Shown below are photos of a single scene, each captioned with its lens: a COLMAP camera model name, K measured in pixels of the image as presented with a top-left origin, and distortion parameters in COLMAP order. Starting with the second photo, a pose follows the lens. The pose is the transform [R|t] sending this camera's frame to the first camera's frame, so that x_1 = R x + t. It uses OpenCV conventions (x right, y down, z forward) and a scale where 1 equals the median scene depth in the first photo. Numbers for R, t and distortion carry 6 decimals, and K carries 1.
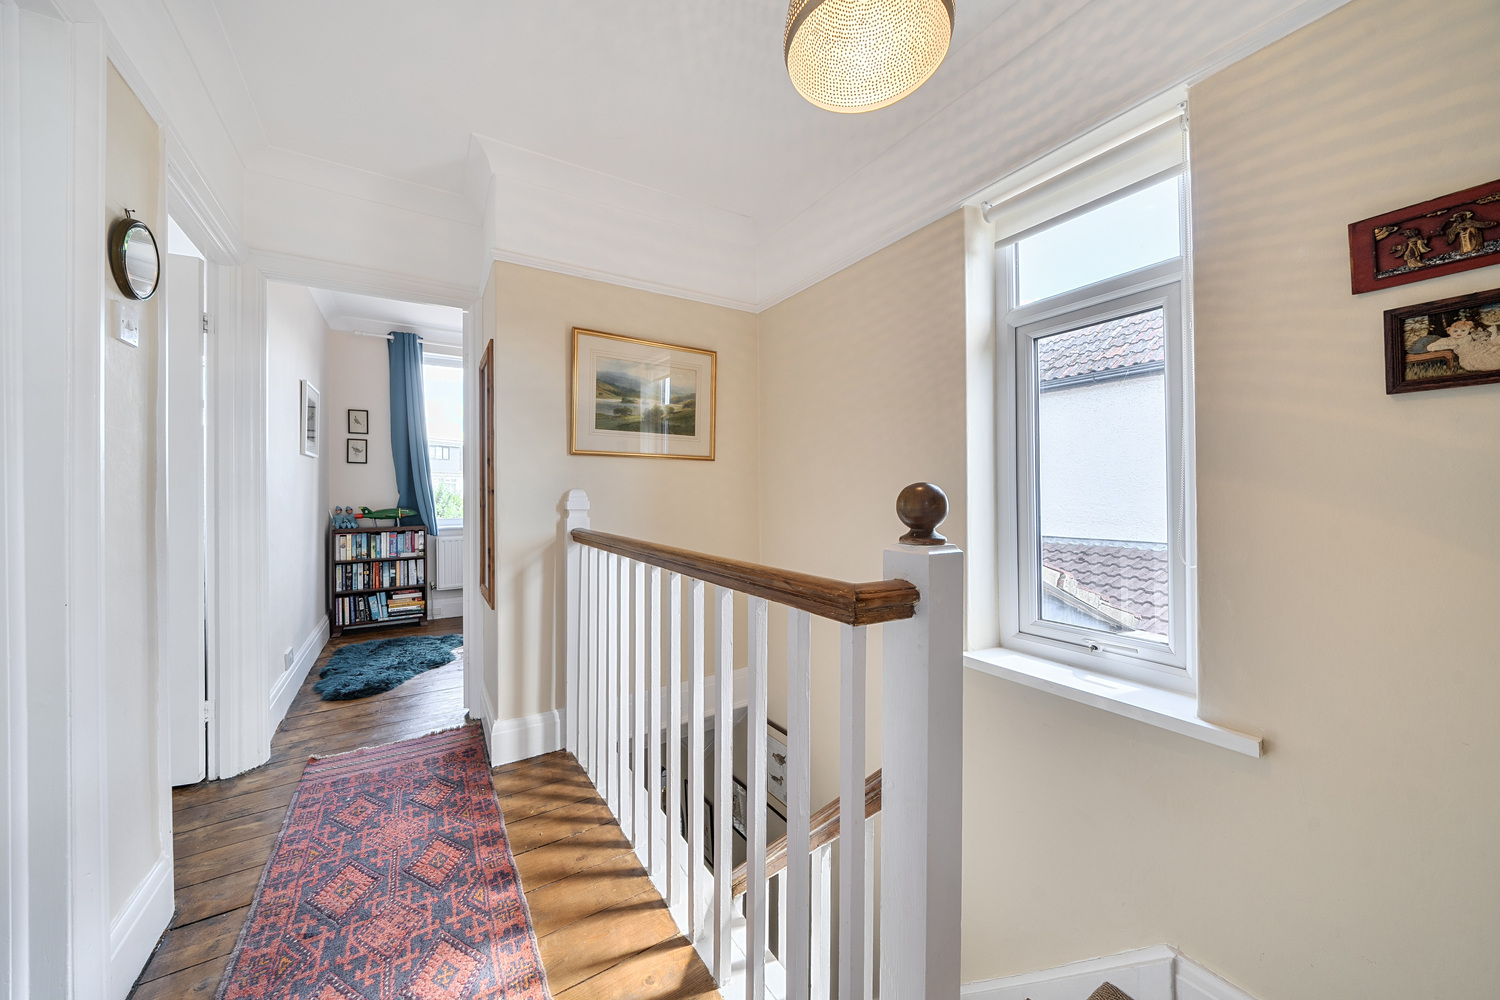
lens RADIAL K [[518.9, 0, 739.8], [0, 518.9, 492.3], [0, 0, 1]] dist [-0.005351, 0.000120]
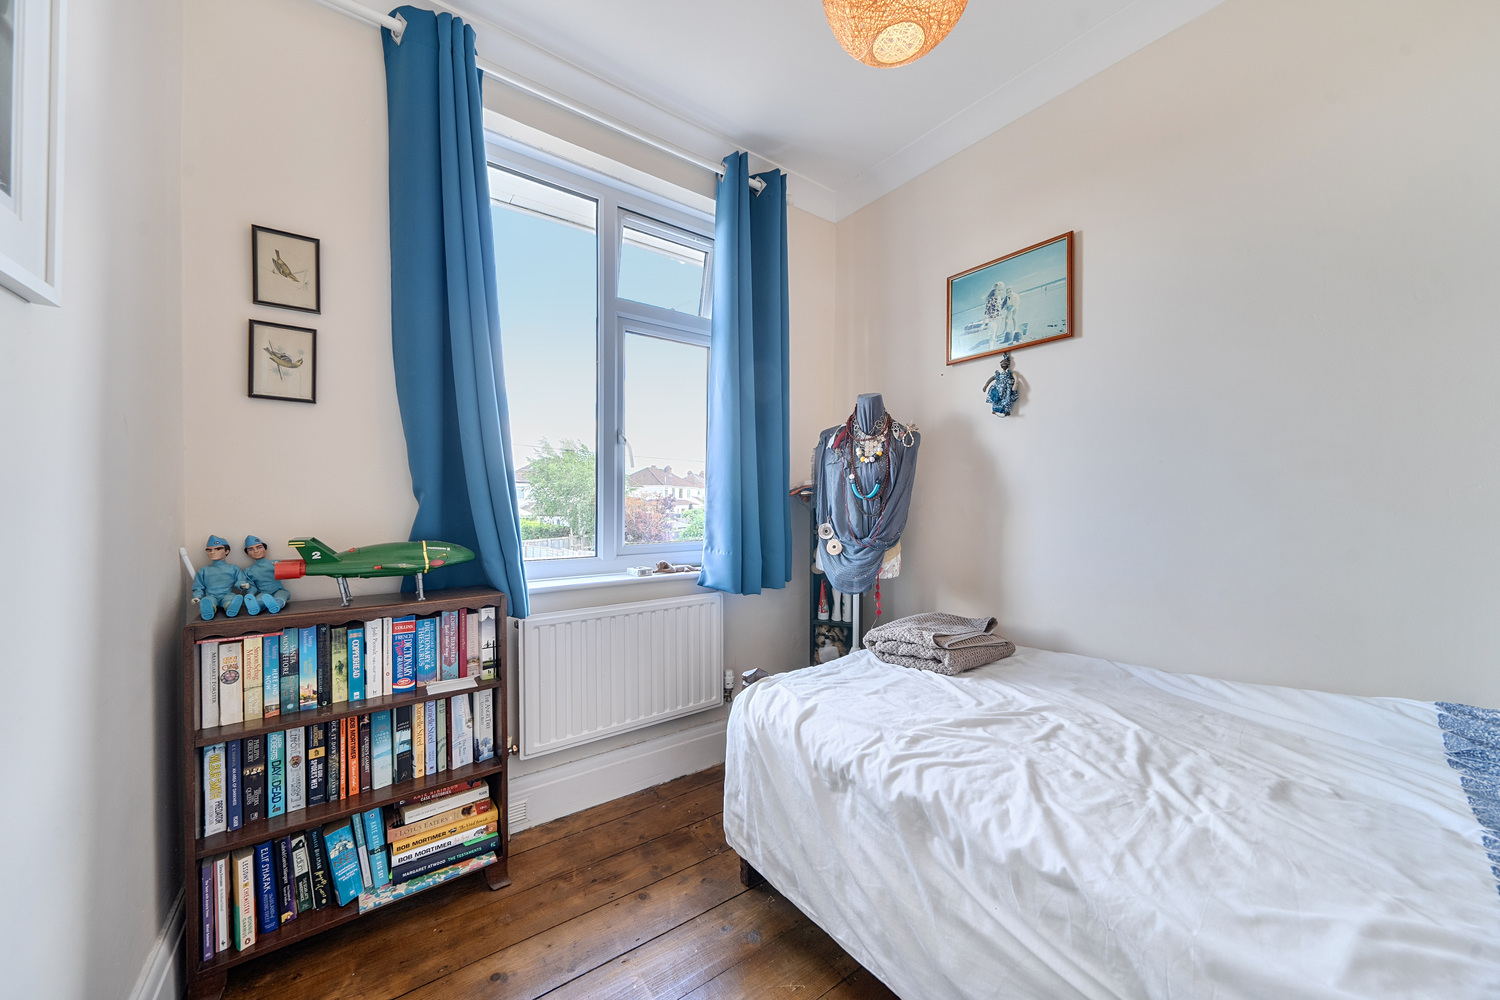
lens RADIAL K [[518.9, 0, 759.6], [0, 518.9, 506.0], [0, 0, 1]] dist [-0.005351, 0.000120]
pose [[0.995287, 0.010493, 0.096405, -0.485048], [-0.012177, 0.999783, 0.016894, -0.000105], [-0.096207, -0.017988, 0.995199, 0.664182]]
